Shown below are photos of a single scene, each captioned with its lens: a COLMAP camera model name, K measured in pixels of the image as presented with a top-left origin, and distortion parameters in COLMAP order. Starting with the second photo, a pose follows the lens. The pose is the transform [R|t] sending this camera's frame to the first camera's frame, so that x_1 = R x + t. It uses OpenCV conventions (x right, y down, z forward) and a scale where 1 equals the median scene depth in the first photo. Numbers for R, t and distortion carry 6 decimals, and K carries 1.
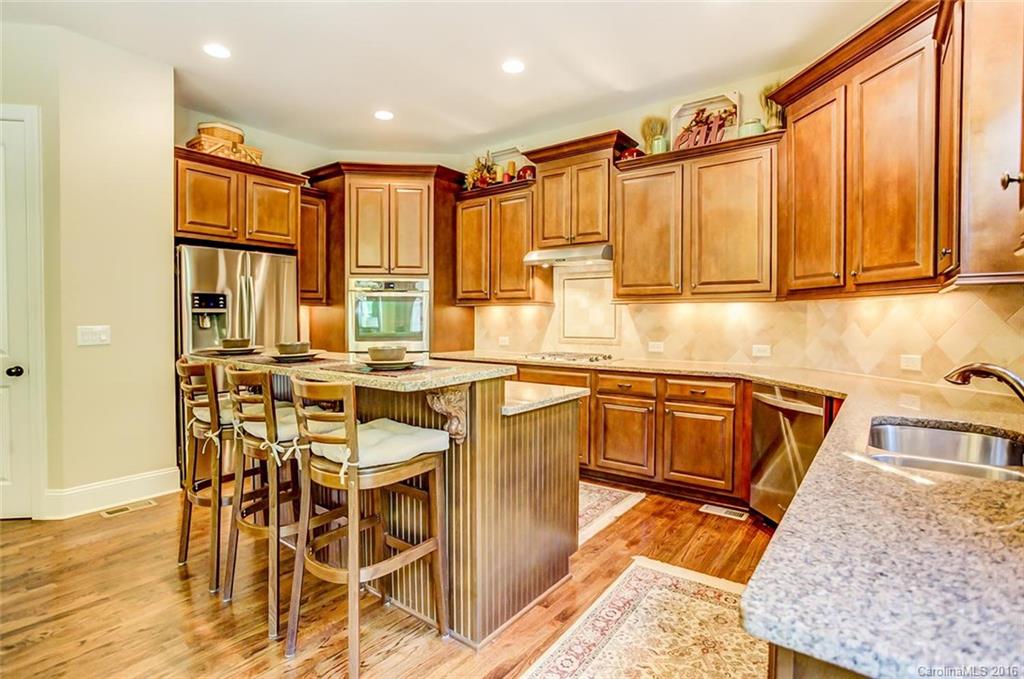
lens RADIAL K [[501.3, 0, 508.8], [0, 501.3, 330.6], [0, 0, 1]] dist [-0.025365, 0.008809]
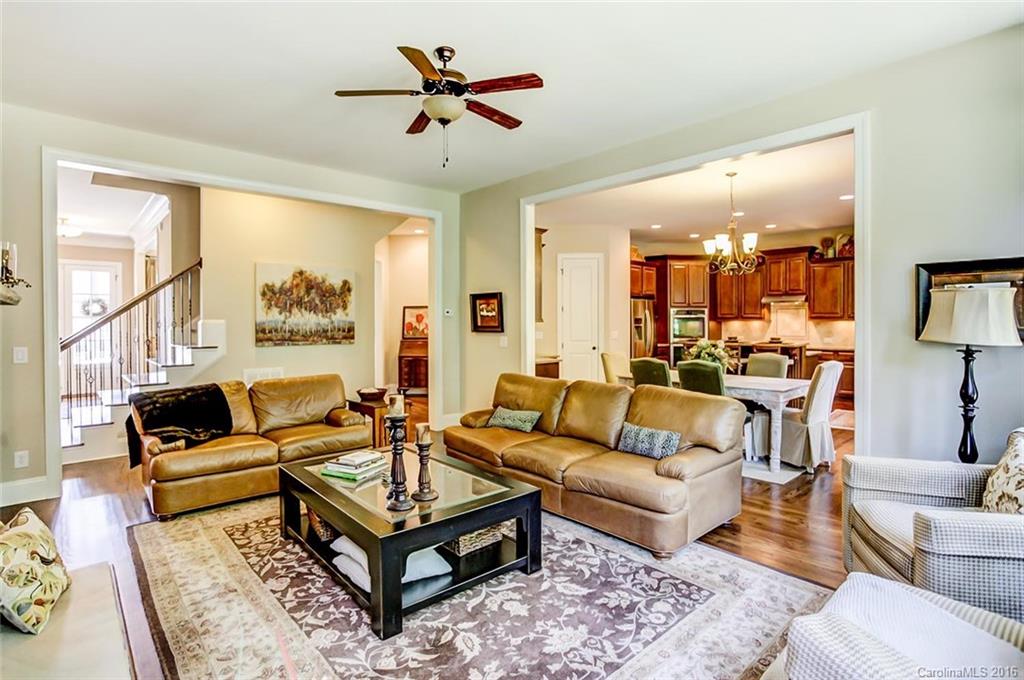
lens RADIAL K [[501.3, 0, 514.4], [0, 501.3, 334.7], [0, 0, 1]] dist [-0.025365, 0.008809]
pose [[0.982044, -0.000168, -0.188654, -0.638015], [-0.000787, 0.999987, -0.004986, 0.019526], [0.188652, 0.005045, 0.982031, -1.385889]]
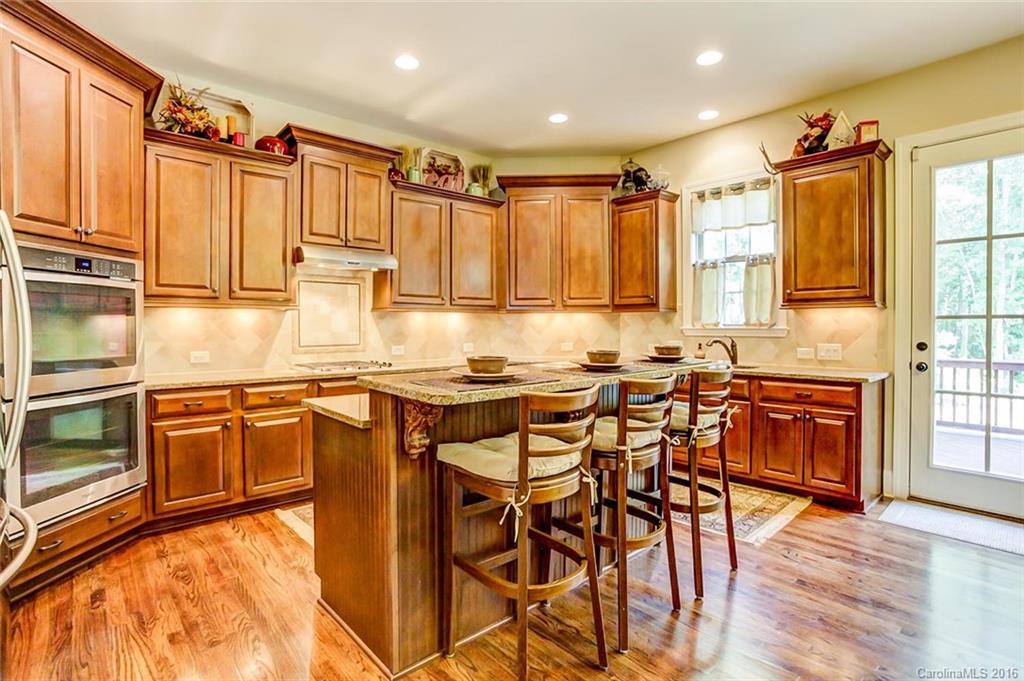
lens RADIAL K [[501.3, 0, 511.5], [0, 501.3, 330.2], [0, 0, 1]] dist [-0.025365, 0.008809]
pose [[0.205131, -0.015618, 0.978610, -0.742549], [0.024321, 0.999645, 0.010856, -0.017570], [-0.978432, 0.021574, 0.205438, 0.510913]]
